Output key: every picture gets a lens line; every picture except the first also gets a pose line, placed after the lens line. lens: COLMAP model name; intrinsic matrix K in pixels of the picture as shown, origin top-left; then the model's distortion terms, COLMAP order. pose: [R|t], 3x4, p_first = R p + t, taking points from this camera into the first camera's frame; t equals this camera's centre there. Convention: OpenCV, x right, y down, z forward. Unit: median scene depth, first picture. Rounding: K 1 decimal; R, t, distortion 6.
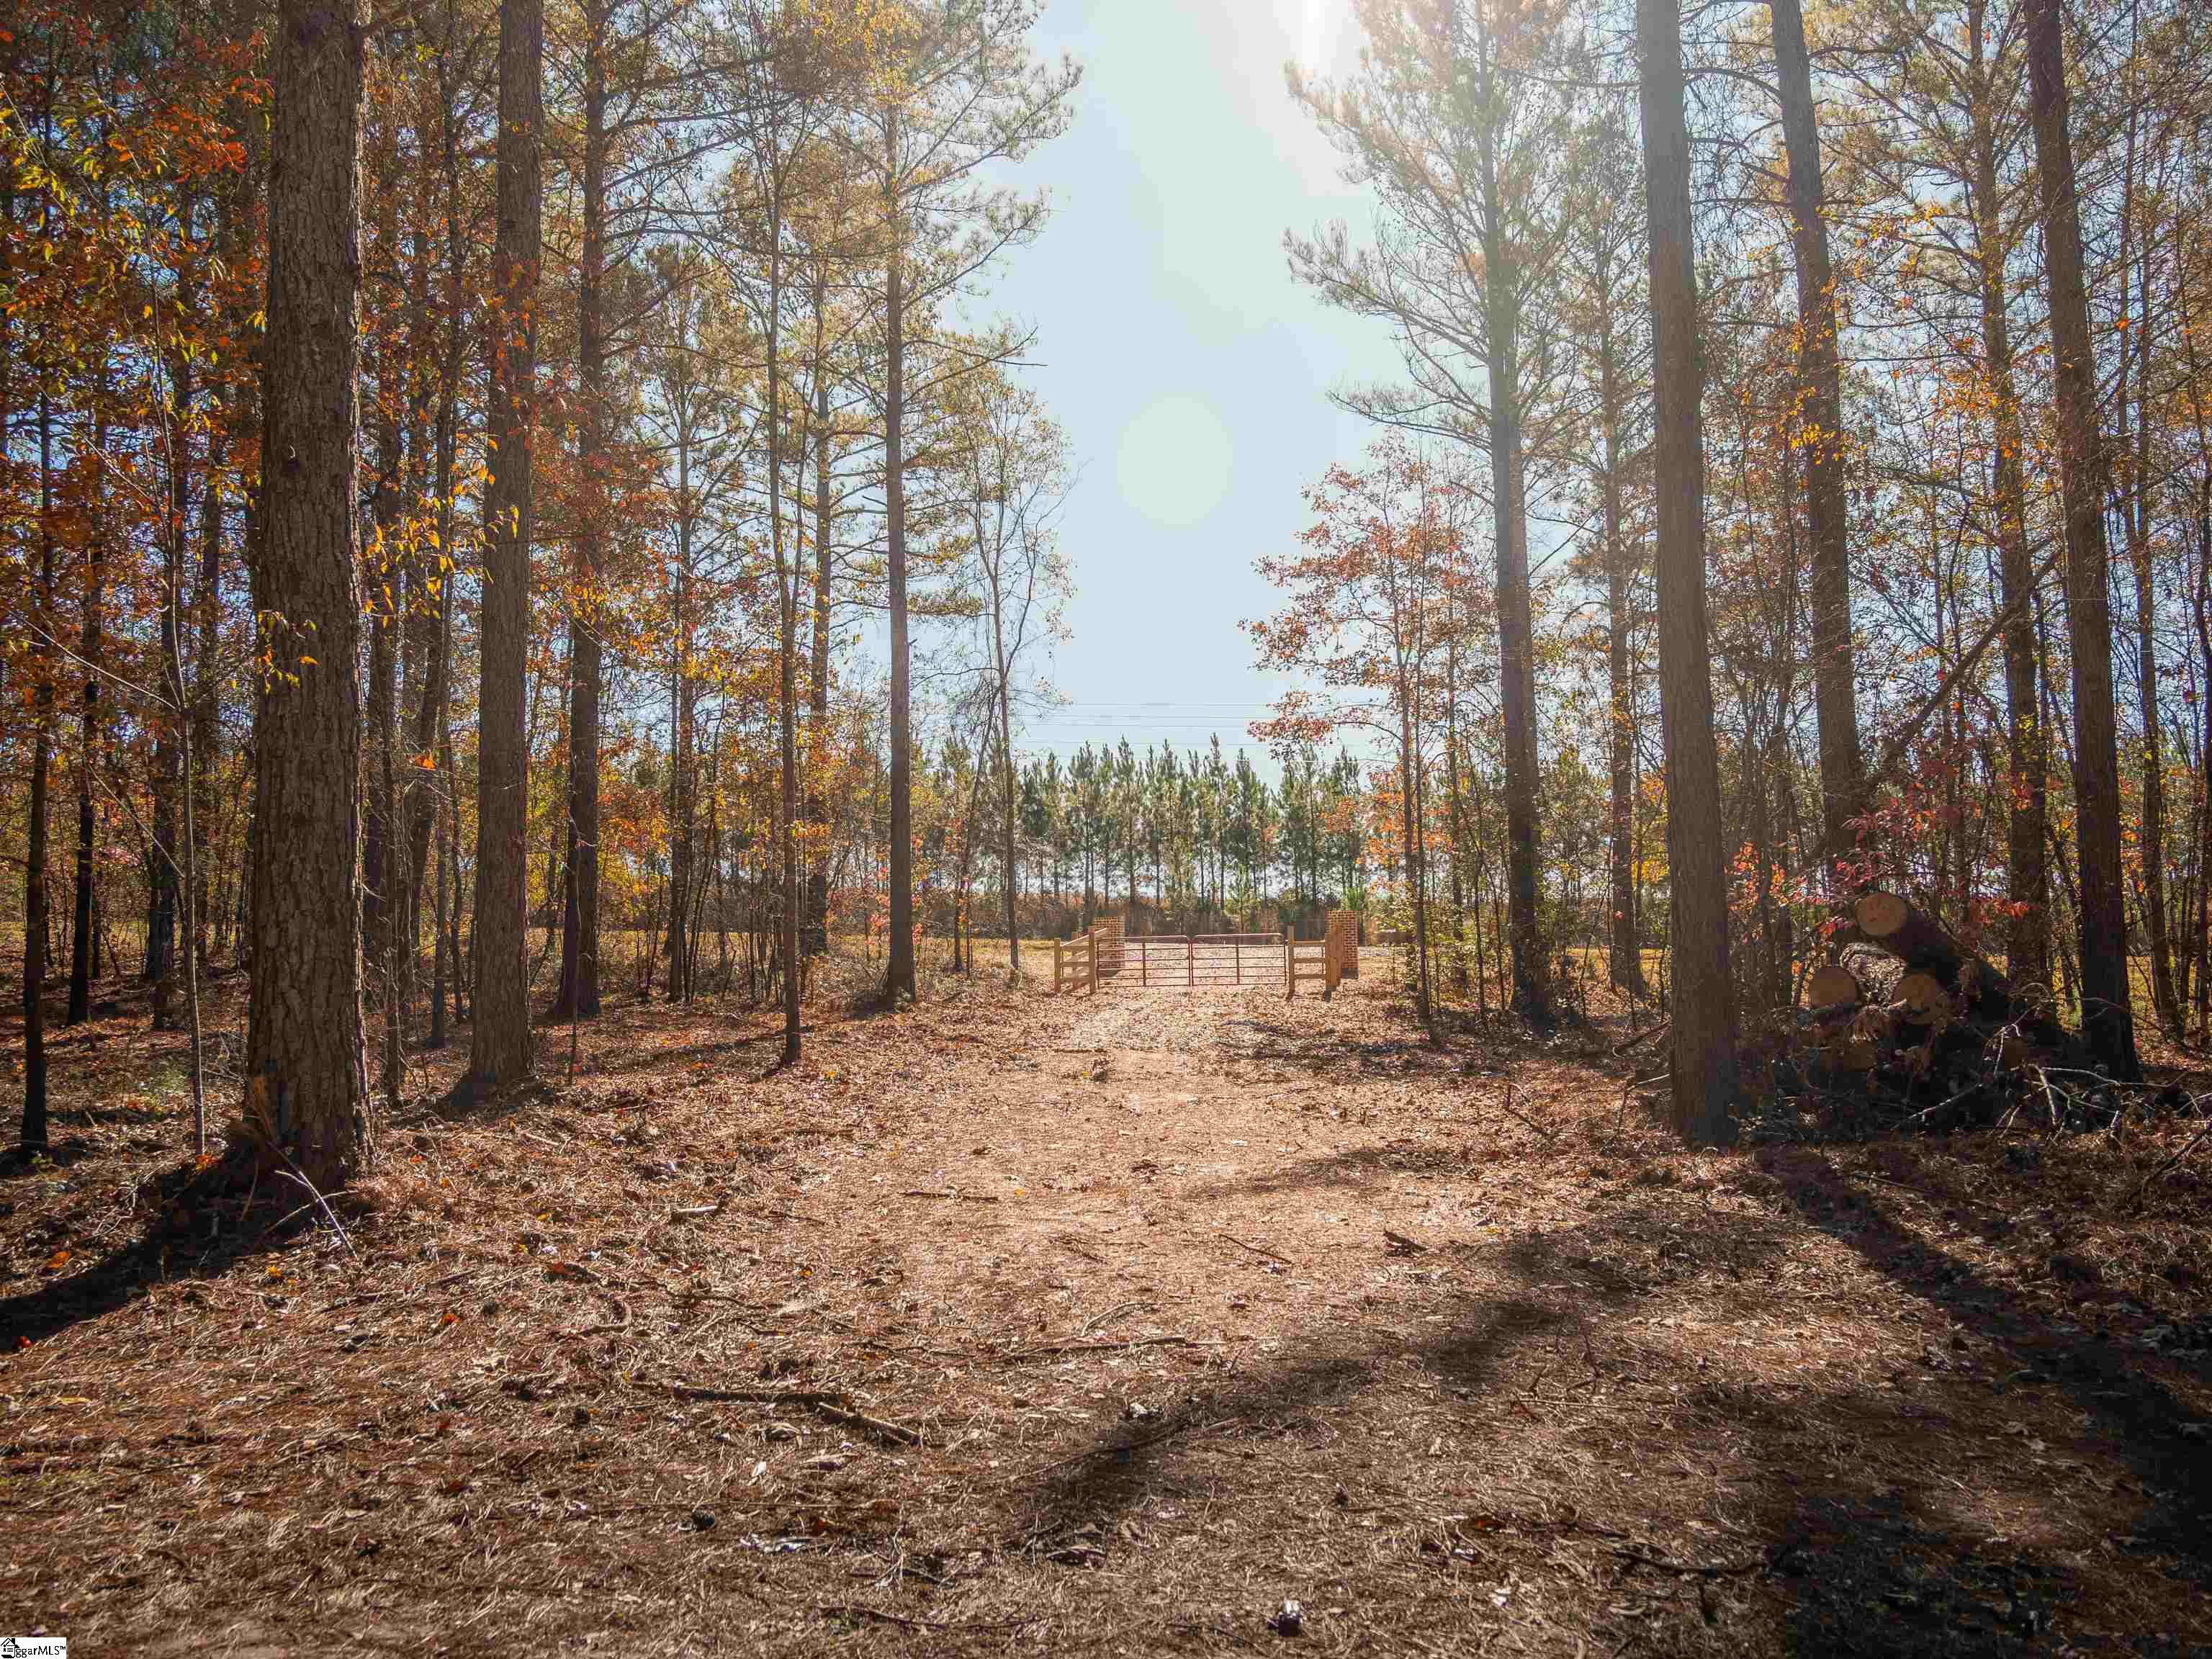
lens RADIAL K [[1615.3, 0, 1105.3], [0, 1615.3, 887.5], [0, 0, 1]] dist [0.209452, 0.000119]
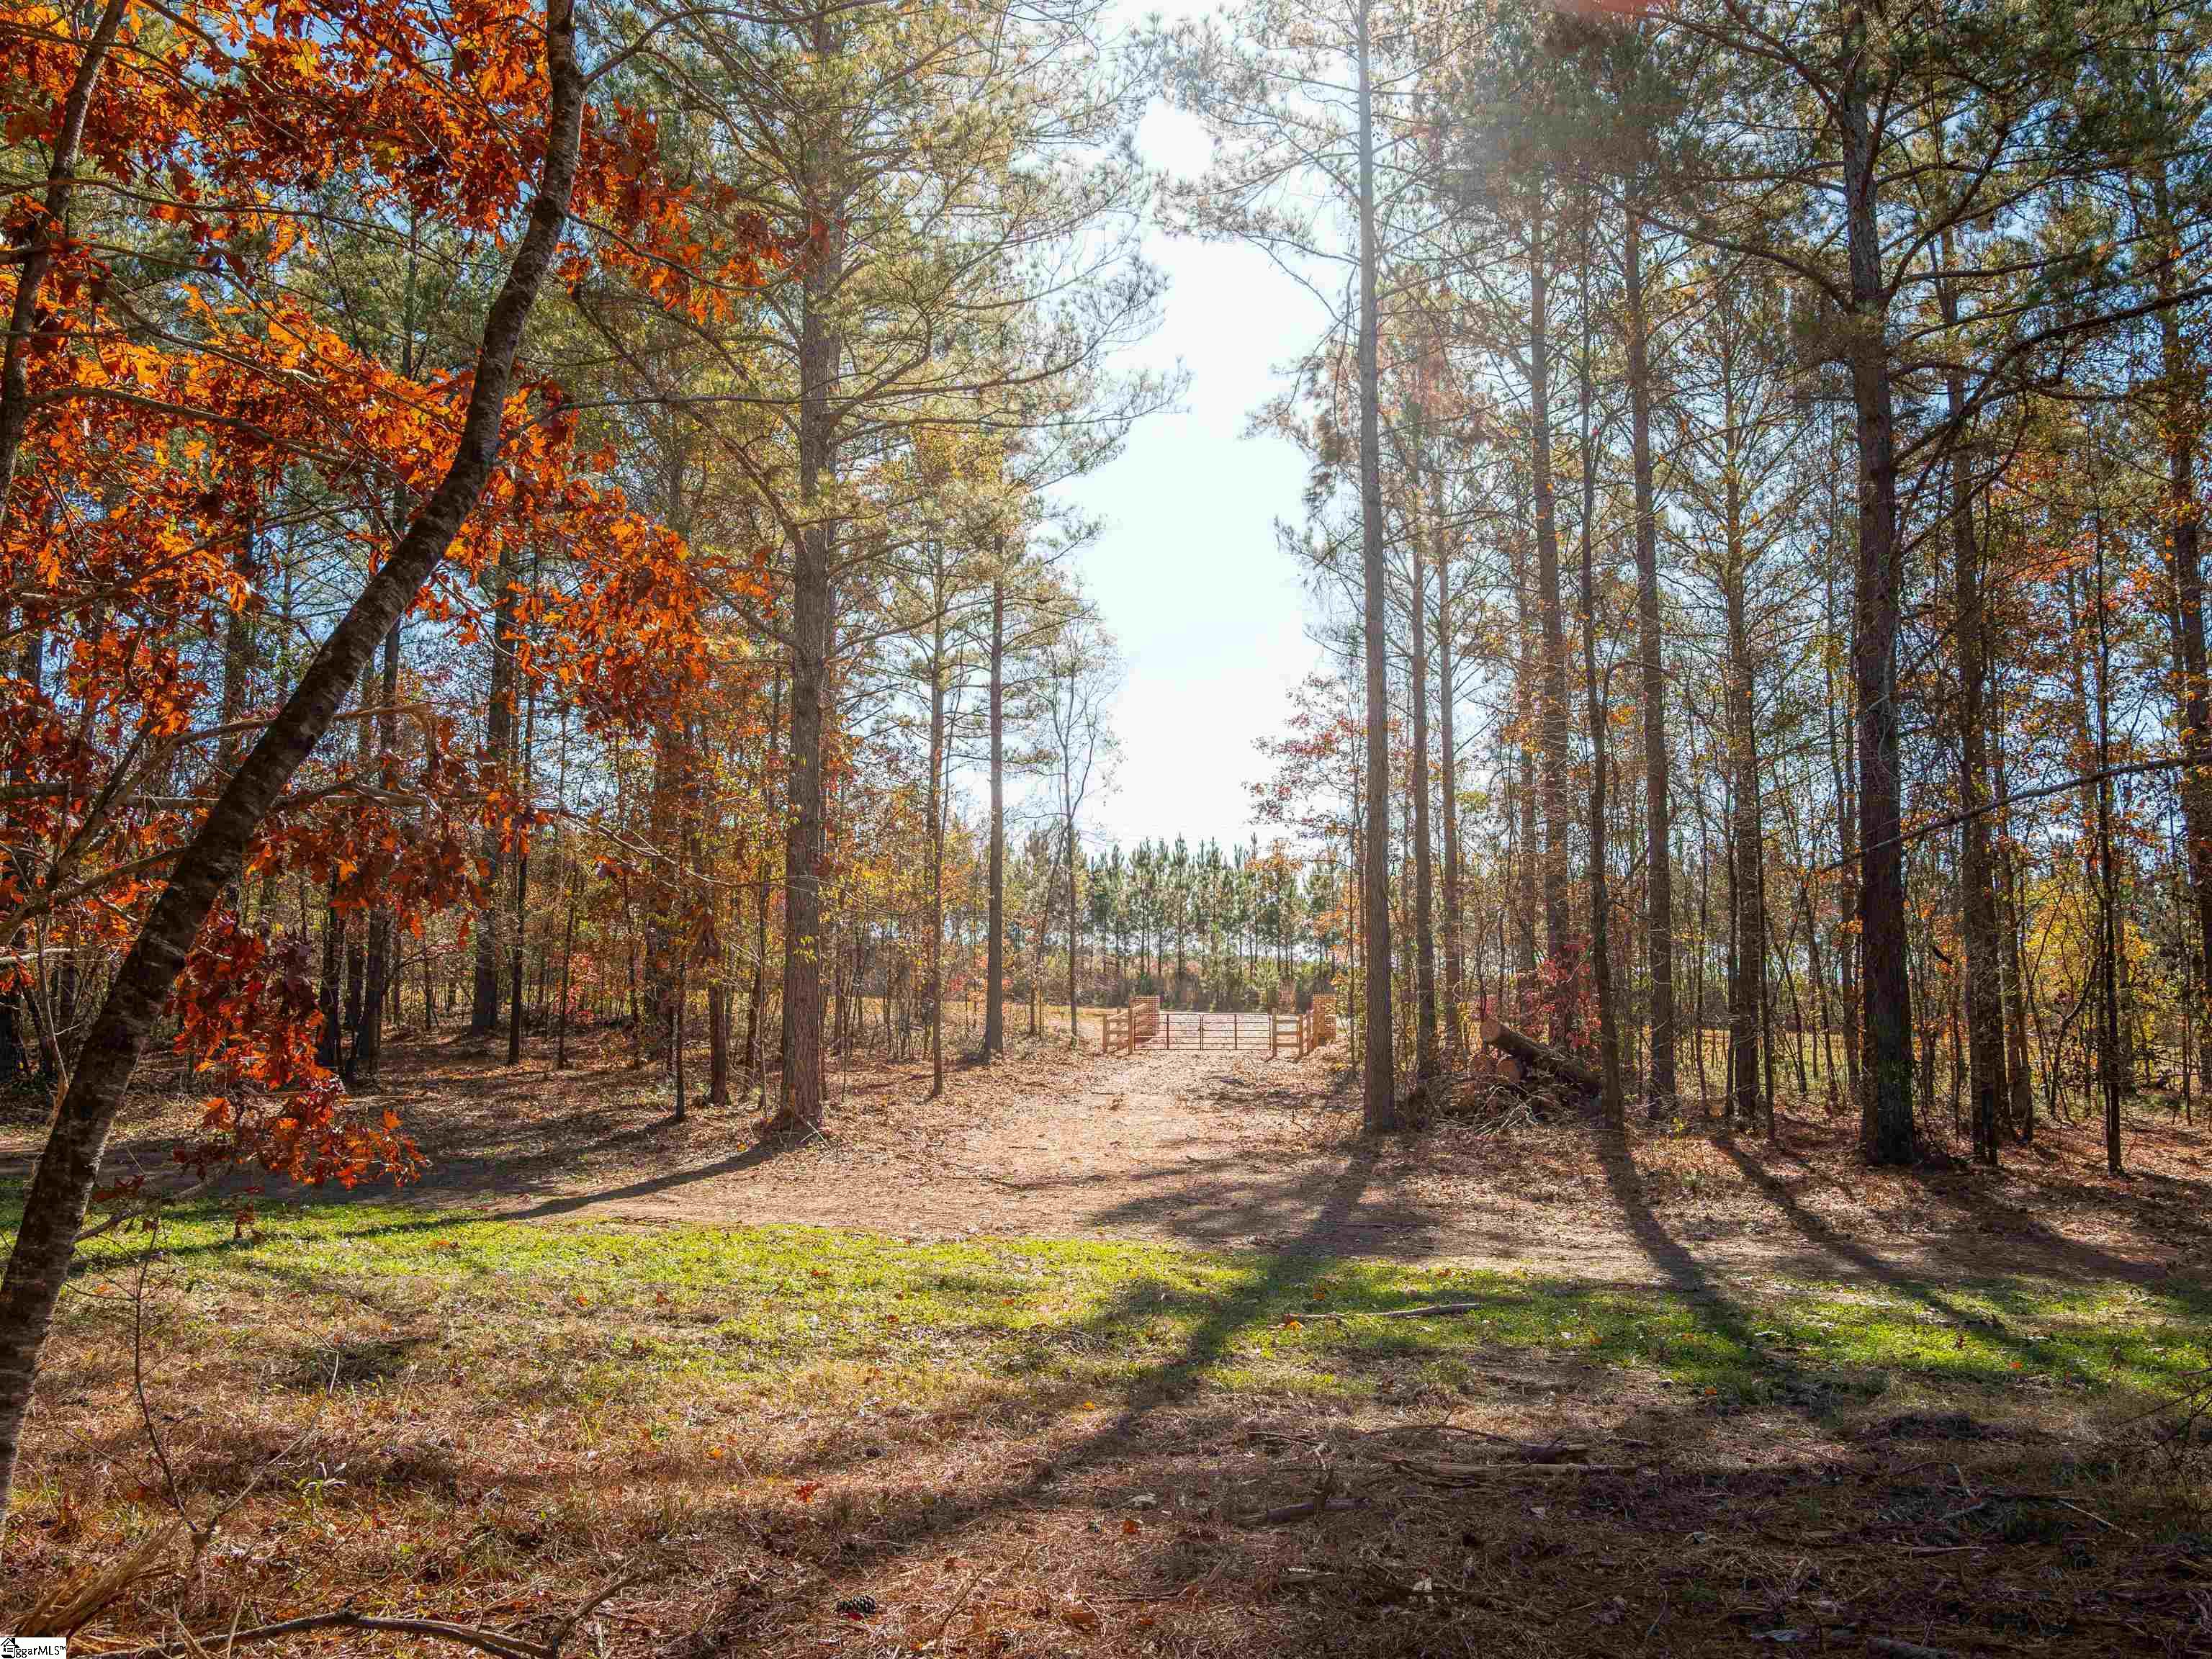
lens RADIAL K [[1620.9, 0, 1107.1], [0, 1620.9, 868.4], [0, 0, 1]] dist [-0.003923, -0.000243]
pose [[0.998754, 0.013397, -0.048067, 0.033353], [-0.015395, 0.999022, -0.041439, -0.031572], [0.047465, 0.042127, 0.997984, -0.345035]]
